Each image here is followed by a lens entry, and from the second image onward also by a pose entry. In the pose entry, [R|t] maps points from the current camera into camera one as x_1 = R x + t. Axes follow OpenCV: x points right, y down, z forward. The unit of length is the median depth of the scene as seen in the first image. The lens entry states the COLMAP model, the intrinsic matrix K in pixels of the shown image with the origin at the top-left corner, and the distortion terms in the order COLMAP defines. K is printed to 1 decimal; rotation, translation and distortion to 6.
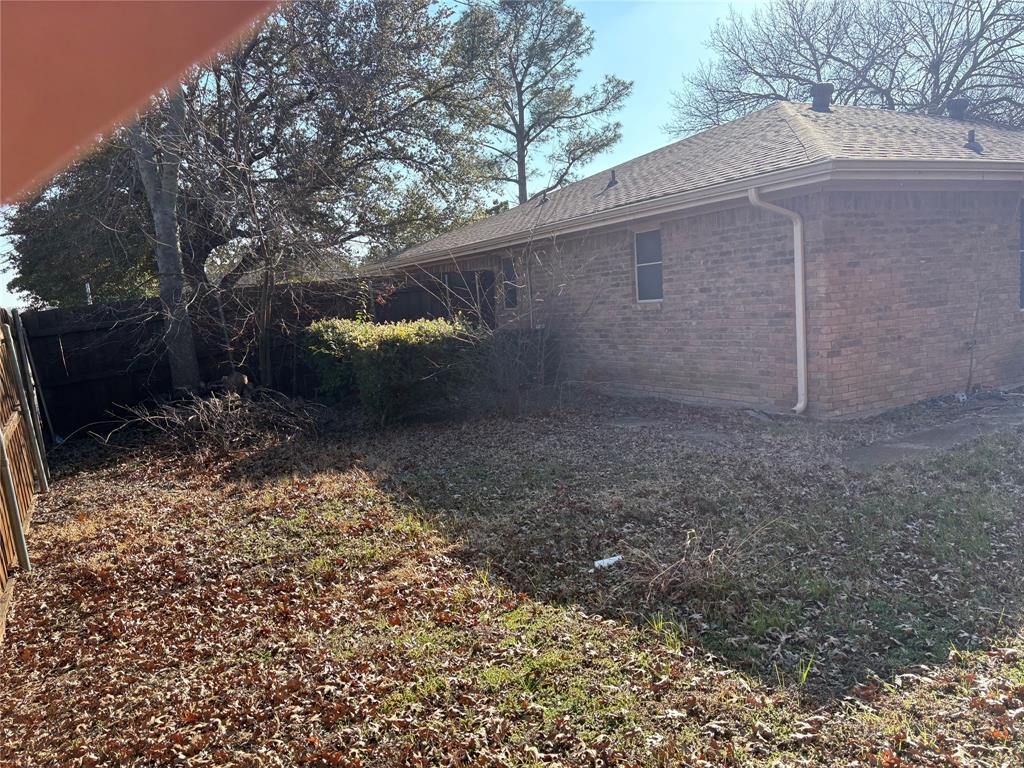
lens RADIAL K [[771.9, 0, 510.6], [0, 771.9, 384.4], [0, 0, 1]] dist [0.051229, -0.059588]
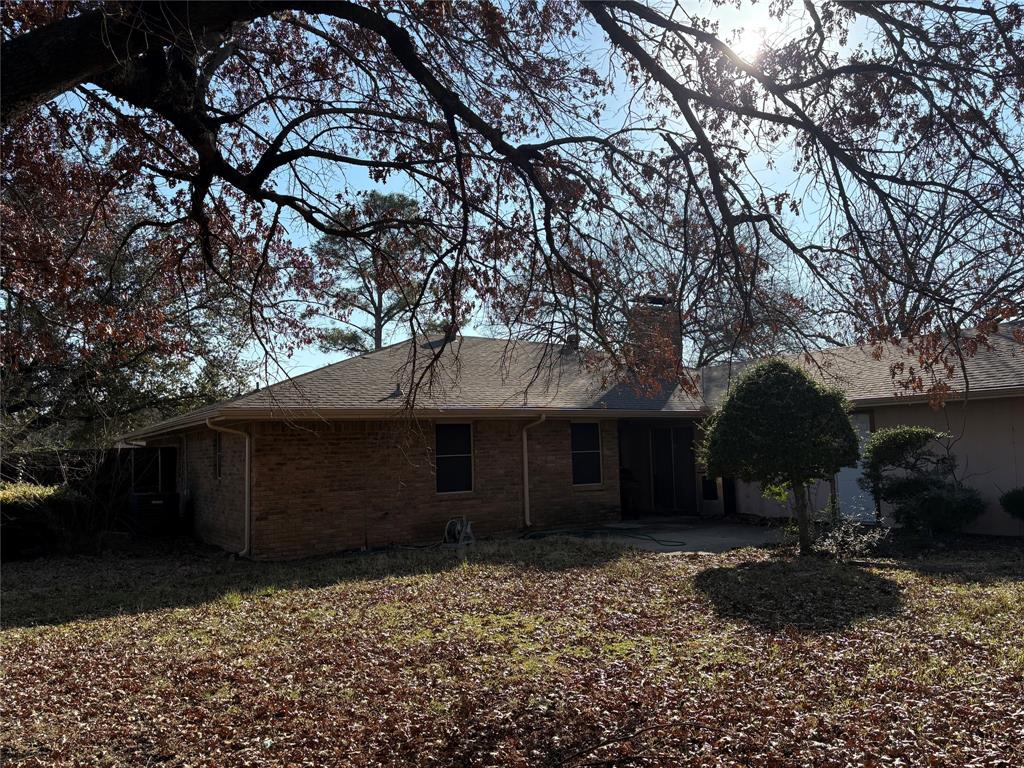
lens RADIAL K [[771.9, 0, 512.5], [0, 771.9, 382.0], [0, 0, 1]] dist [0.051229, -0.059588]
pose [[0.996578, 0.043234, 0.070443, 1.344528], [-0.028312, 0.979286, -0.200495, -0.014224], [-0.077652, 0.197814, 0.977159, -1.145444]]
